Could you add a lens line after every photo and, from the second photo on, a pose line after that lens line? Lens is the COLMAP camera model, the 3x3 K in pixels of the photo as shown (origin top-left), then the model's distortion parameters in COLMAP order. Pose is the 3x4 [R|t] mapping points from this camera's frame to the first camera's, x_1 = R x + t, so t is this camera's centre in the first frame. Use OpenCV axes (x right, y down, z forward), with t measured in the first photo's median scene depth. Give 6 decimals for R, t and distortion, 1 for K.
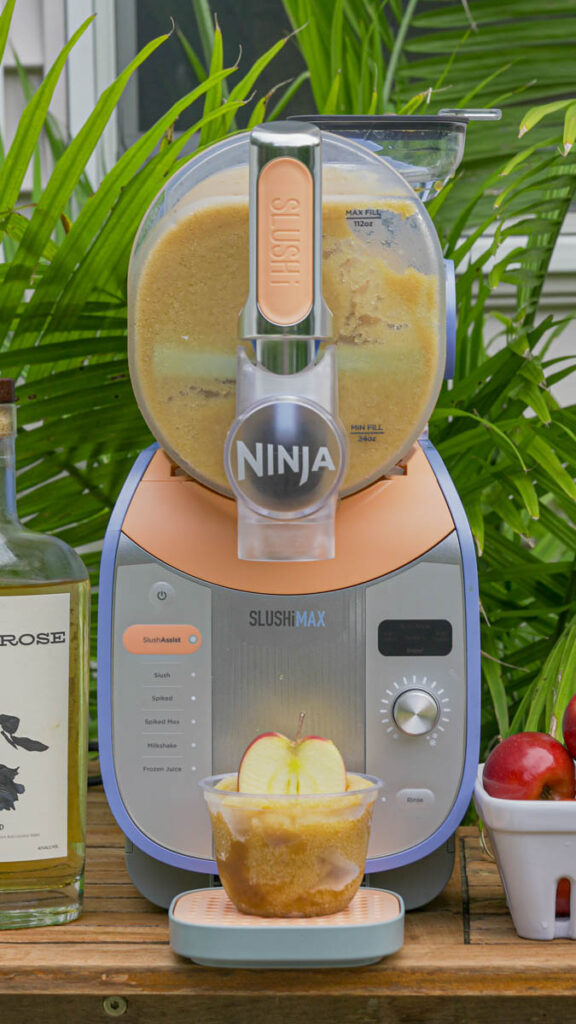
lens RADIAL K [[3478.1, 0, 288.0], [0, 3478.1, 512.0], [0, 0, 1]] dist [-0.289470, 0.224748]
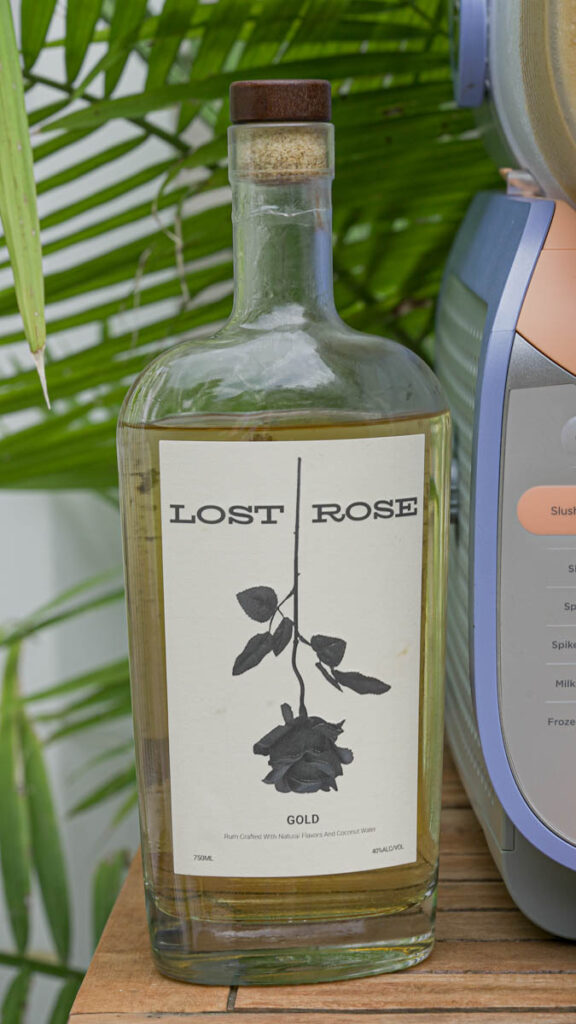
lens RADIAL K [[3478.1, 0, 288.0], [0, 3478.1, 512.0], [0, 0, 1]] dist [-0.289470, 0.224748]
pose [[0.999988, -0.004863, 0.000281, -0.087106], [0.004840, 0.998543, 0.053744, 0.004138], [-0.000542, -0.053742, 0.998555, 0.391008]]
